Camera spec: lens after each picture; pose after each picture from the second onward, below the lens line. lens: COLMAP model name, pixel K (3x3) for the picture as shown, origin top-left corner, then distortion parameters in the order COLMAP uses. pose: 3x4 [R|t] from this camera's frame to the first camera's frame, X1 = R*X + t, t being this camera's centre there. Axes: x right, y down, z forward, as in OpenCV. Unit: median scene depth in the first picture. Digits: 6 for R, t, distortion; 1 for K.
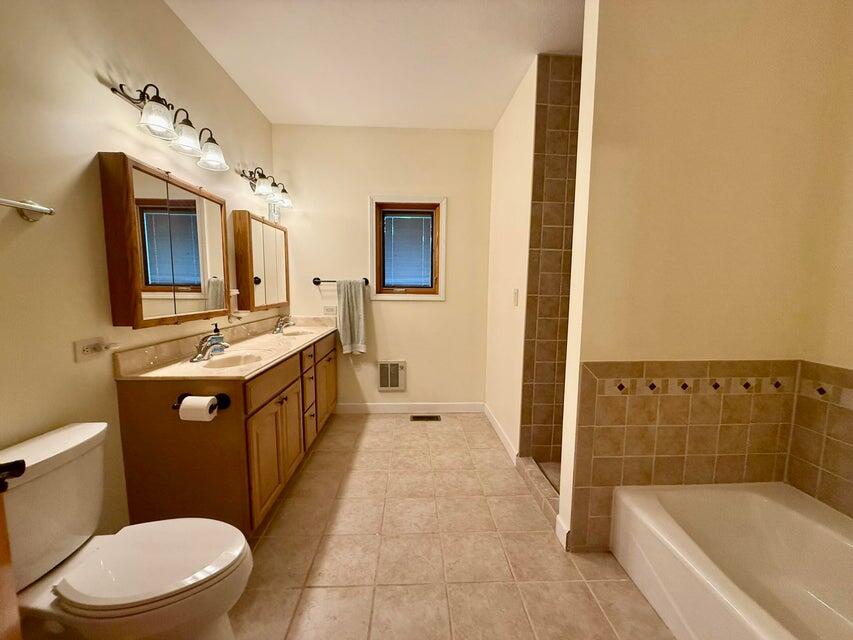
lens RADIAL K [[341.9, 0, 423.6], [0, 341.9, 321.7], [0, 0, 1]] dist [0.001882, 0.000239]
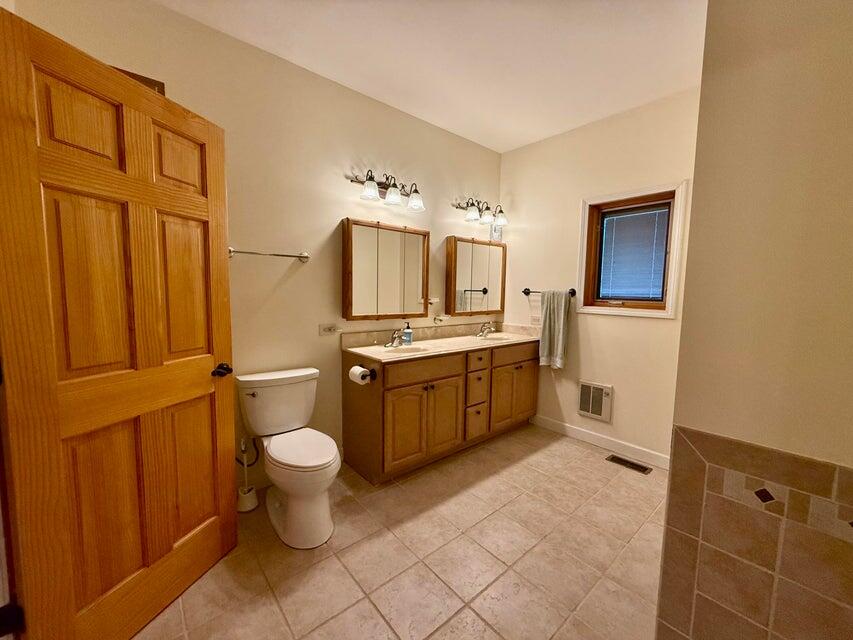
lens RADIAL K [[341.9, 0, 423.6], [0, 341.9, 321.7], [0, 0, 1]] dist [0.001882, 0.000239]
pose [[0.619837, 0.075263, -0.781113, 0.319052], [-0.094268, 0.995323, 0.021098, -0.020316], [0.779048, 0.060557, 0.624033, 0.114628]]
